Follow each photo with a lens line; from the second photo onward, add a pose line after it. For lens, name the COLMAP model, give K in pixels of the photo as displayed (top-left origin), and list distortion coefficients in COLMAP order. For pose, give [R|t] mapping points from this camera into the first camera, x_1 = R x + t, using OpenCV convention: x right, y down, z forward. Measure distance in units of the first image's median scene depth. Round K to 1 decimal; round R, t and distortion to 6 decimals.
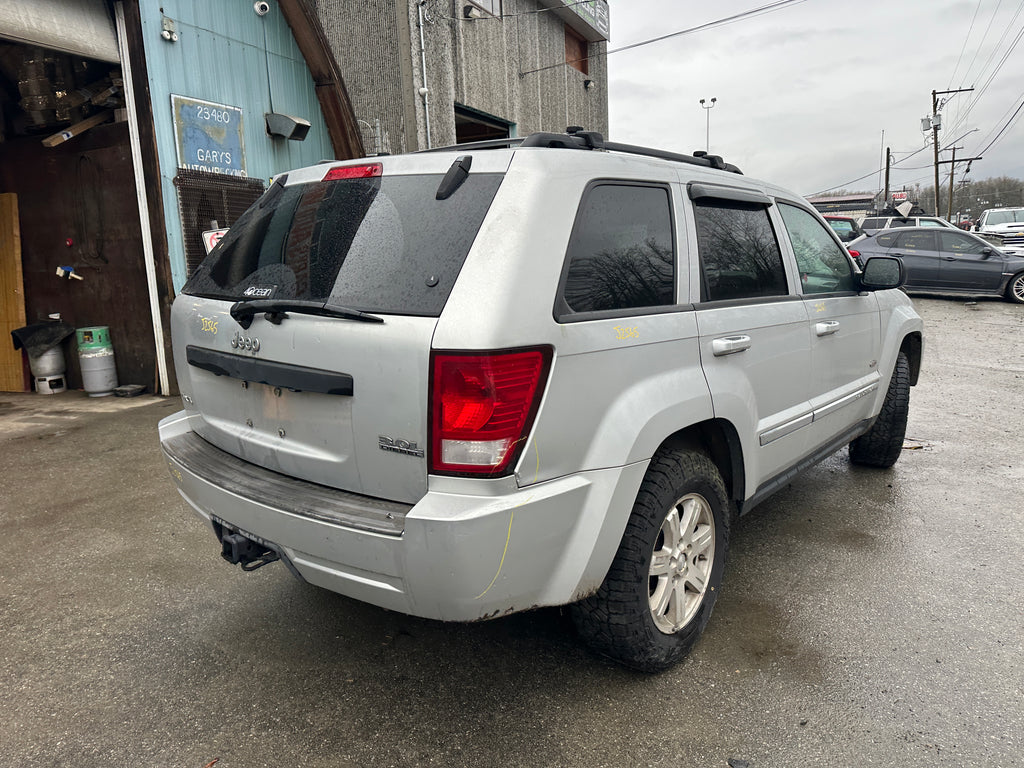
lens RADIAL K [[724.3, 0, 514.4], [0, 724.3, 377.4], [0, 0, 1]] dist [0.040307, -0.051708]
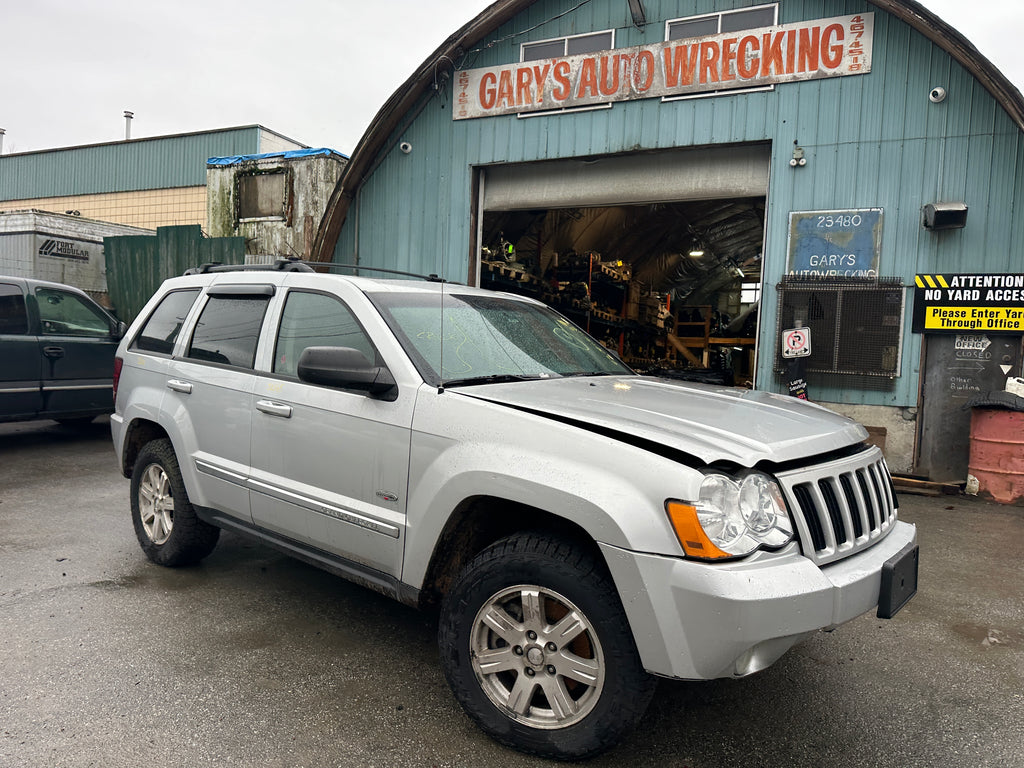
lens RADIAL K [[721.4, 0, 519.2], [0, 721.4, 388.7], [0, 0, 1]] dist [0.051120, -0.066025]
pose [[0.007989, 0.080370, -0.996733, 0.400653], [-0.213124, 0.974000, 0.076829, -0.068104], [0.976993, 0.211814, 0.024910, 0.361960]]
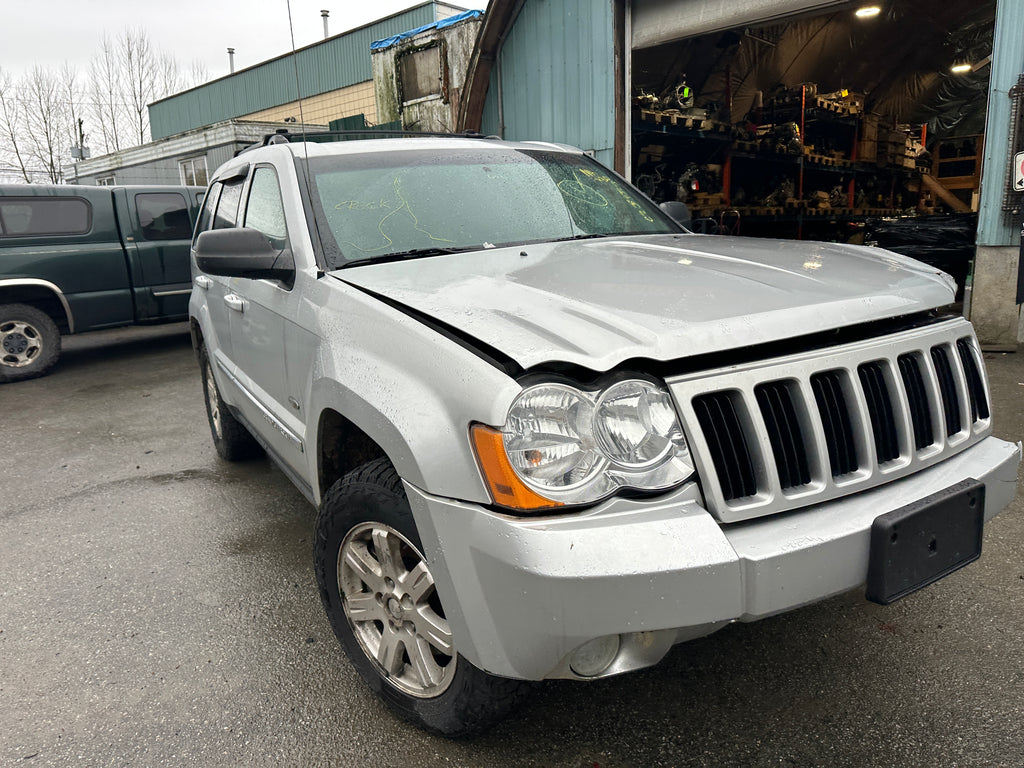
lens RADIAL K [[724.3, 0, 514.4], [0, 724.3, 377.4], [0, 0, 1]] dist [0.040307, -0.051708]
pose [[-0.313401, 0.236052, -0.919815, 0.332024], [-0.110850, 0.952897, 0.282311, -0.077266], [0.943129, 0.190438, -0.272473, 0.445823]]
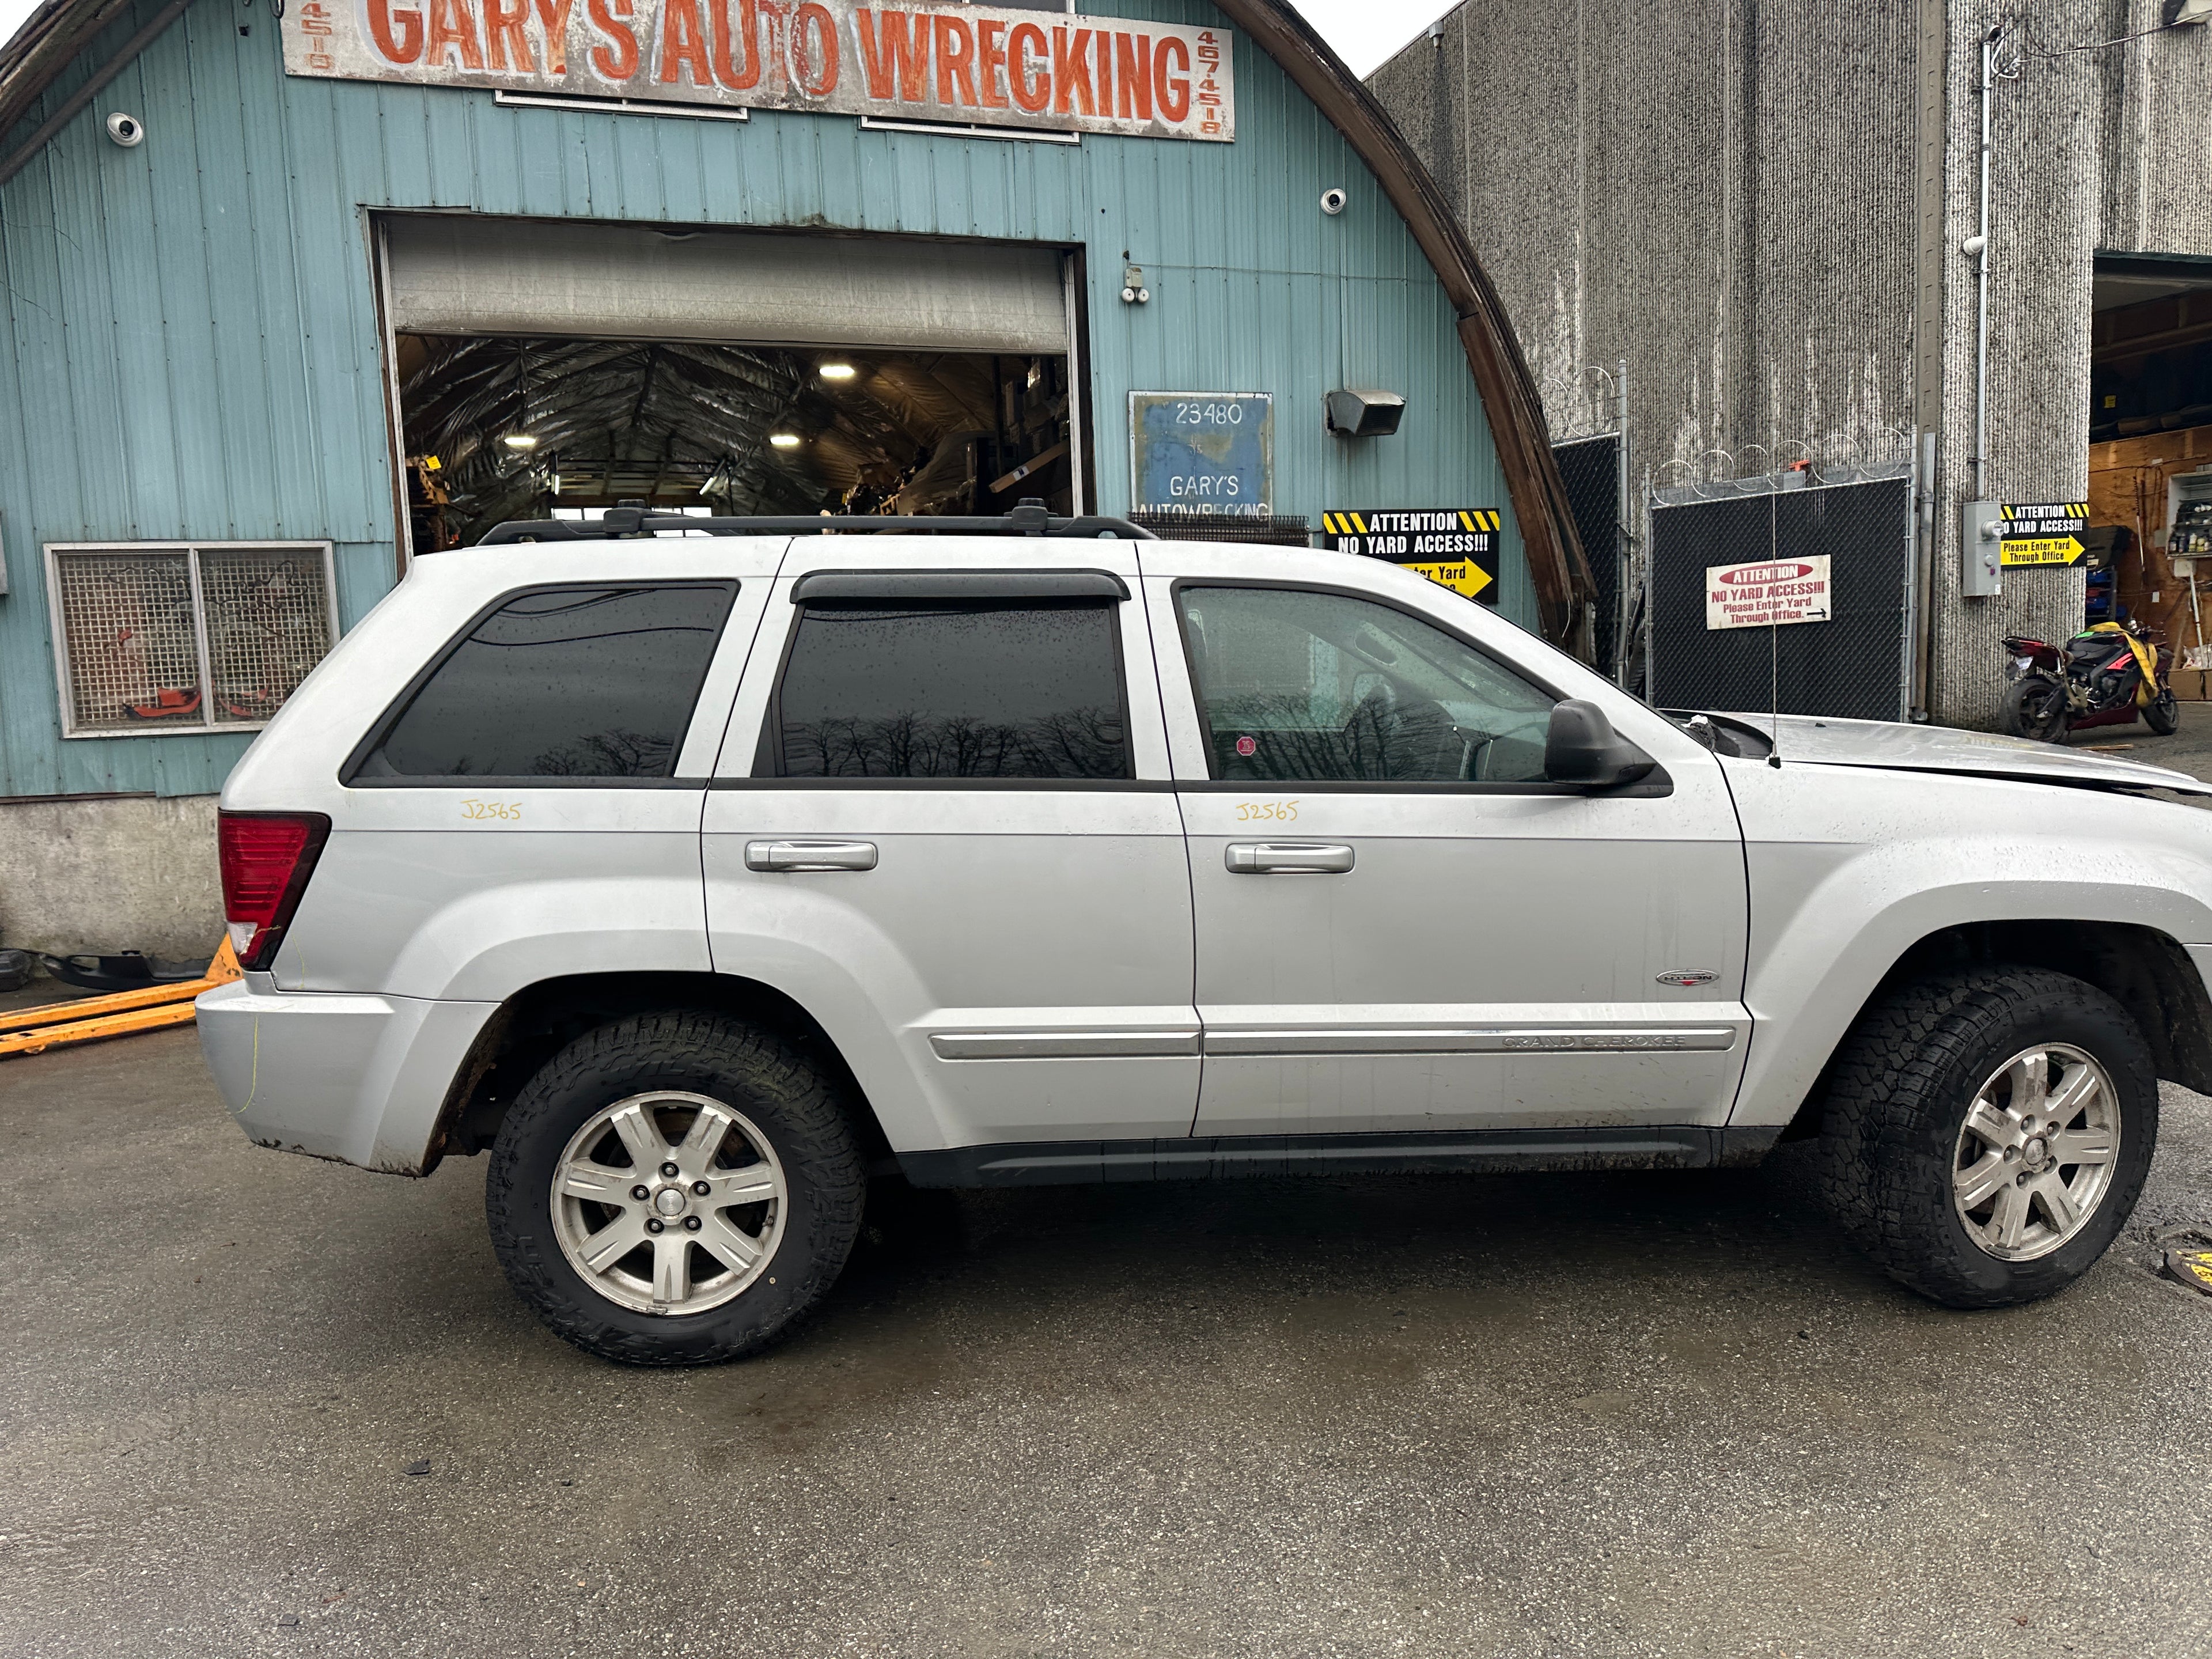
lens RADIAL K [[1556.2, 0, 1110.6], [0, 1556.2, 844.1], [0, 0, 1]] dist [0.035099, -0.040270]
pose [[0.681047, 0.093304, -0.726271, 0.290127], [-0.113930, 0.993272, 0.020769, -0.022883], [0.723322, 0.068599, 0.687095, 0.073667]]
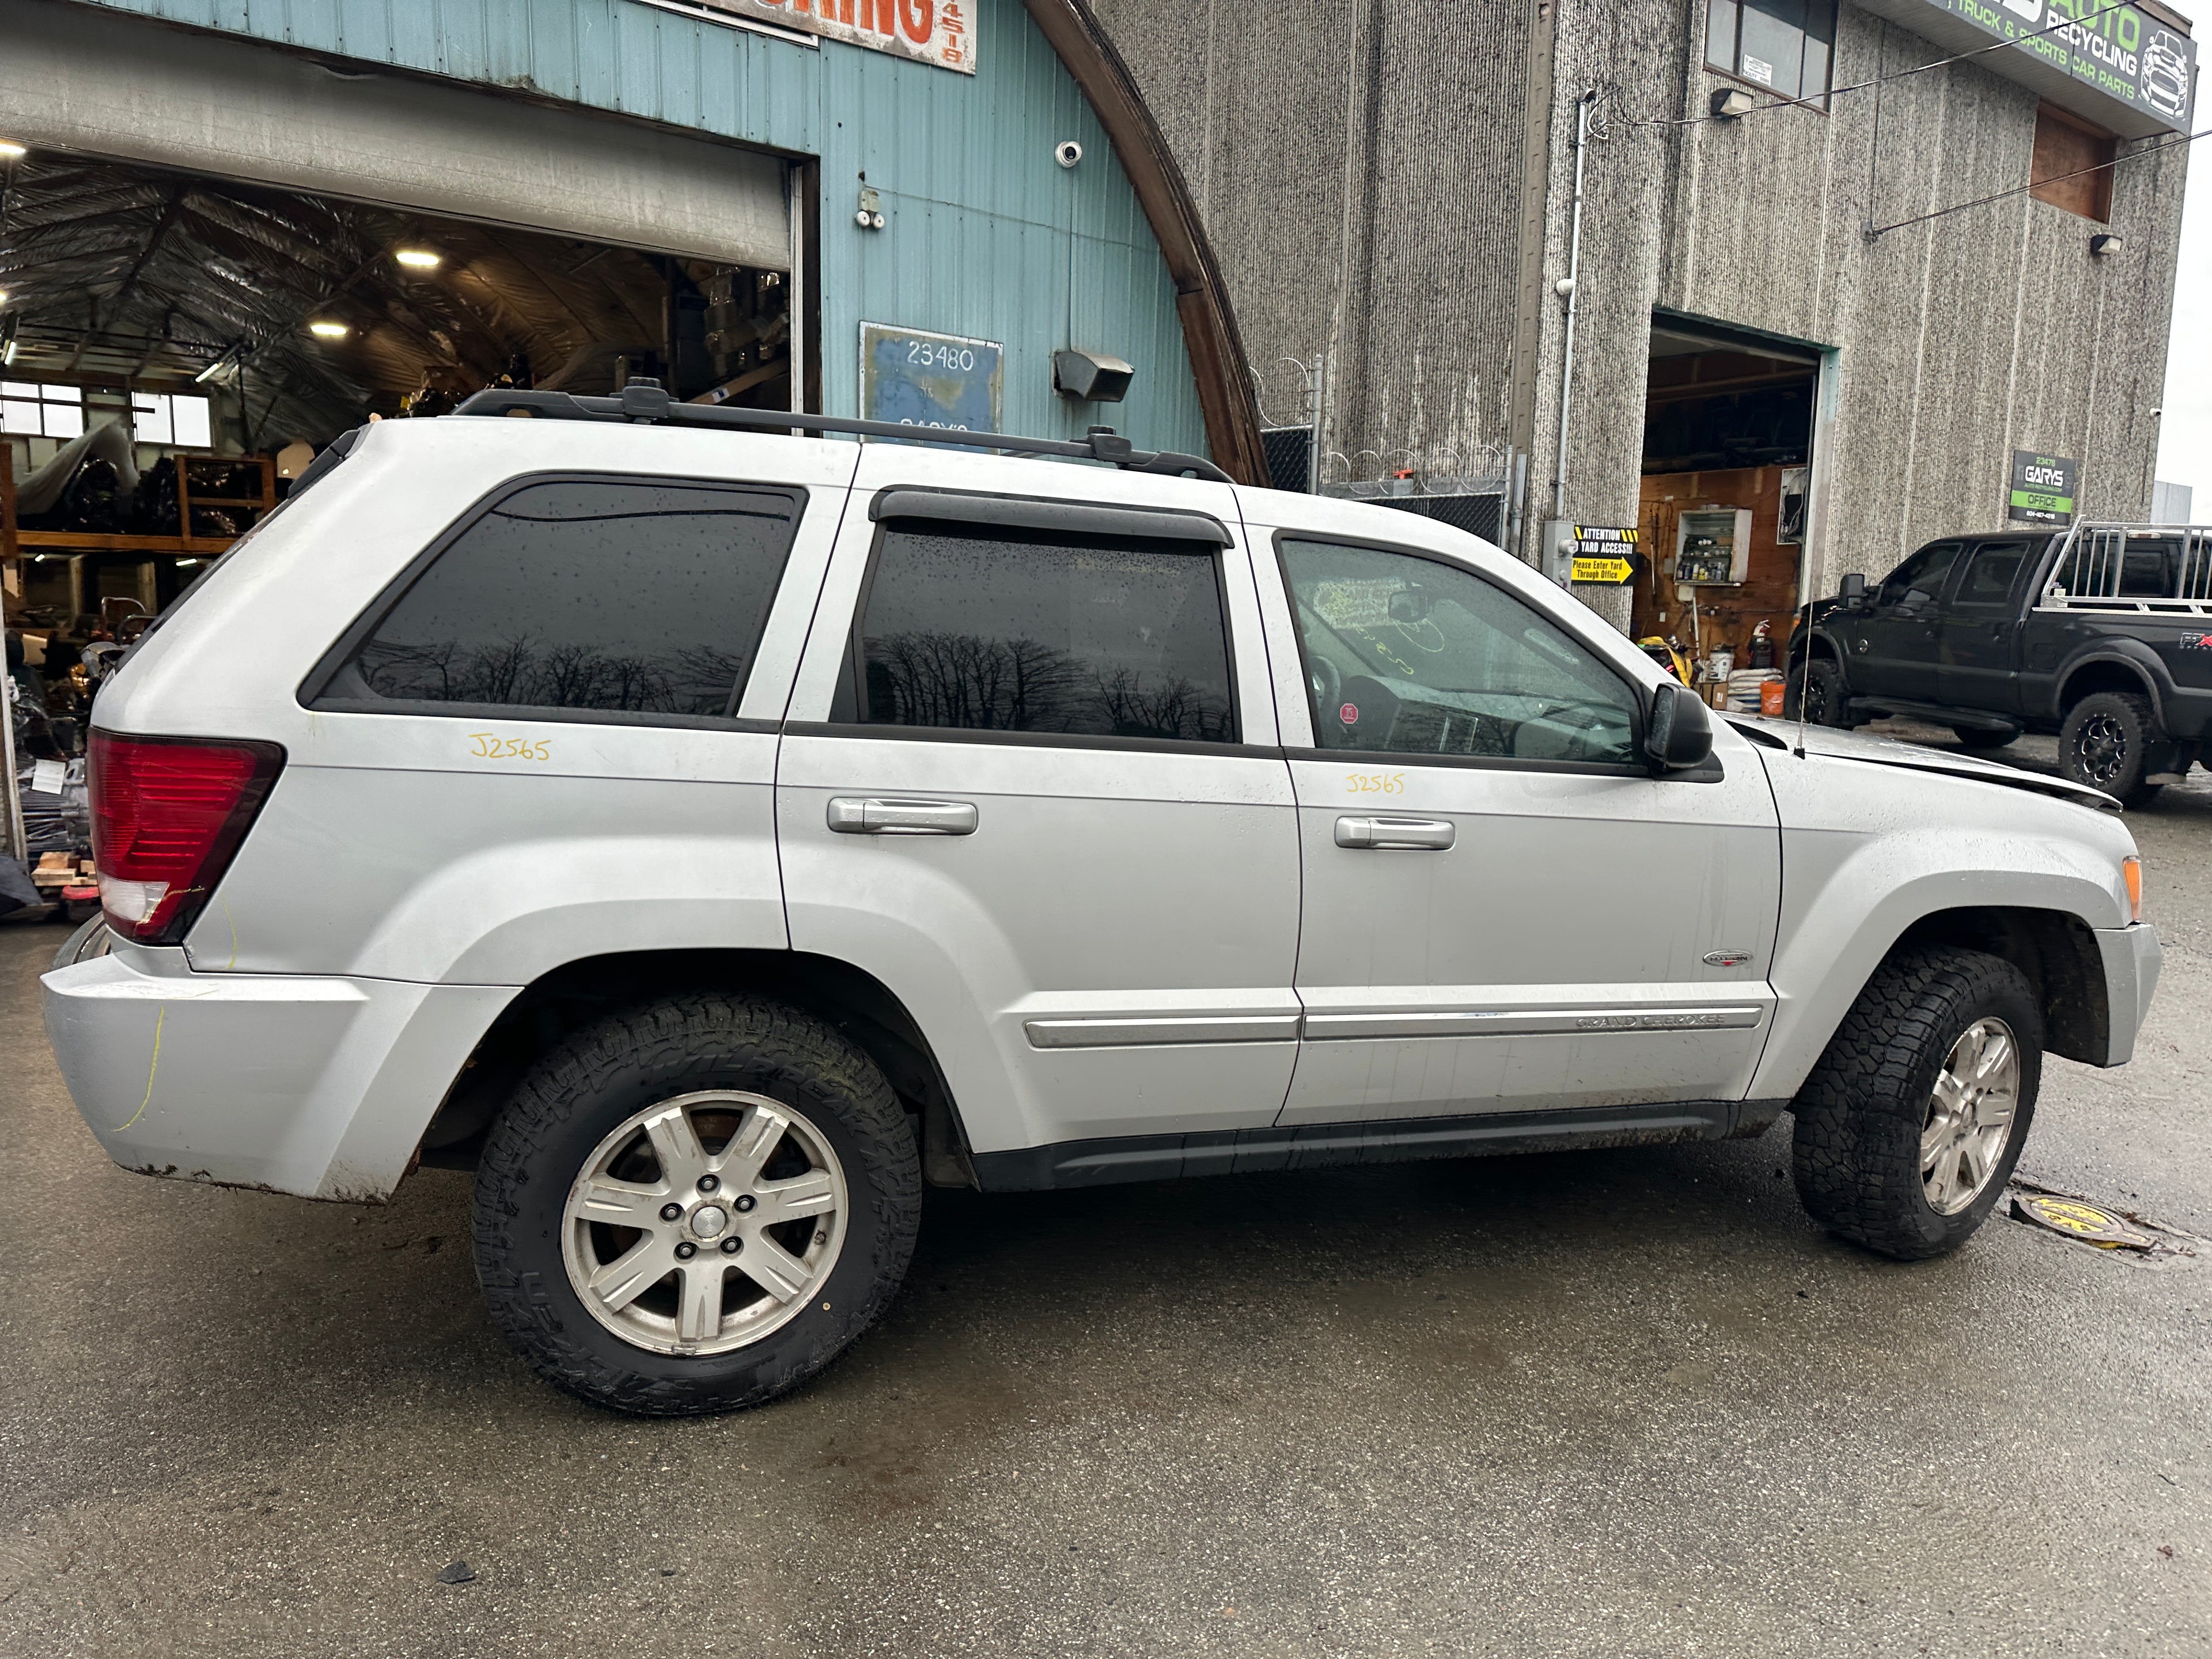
lens RADIAL K [[1556.2, 0, 1110.6], [0, 1556.2, 844.1], [0, 0, 1]] dist [0.035099, -0.040270]
pose [[0.863498, 0.129231, -0.487514, 0.202233], [-0.145723, 0.989317, 0.004141, -0.010994], [0.482841, 0.067467, 0.873105, 0.034385]]
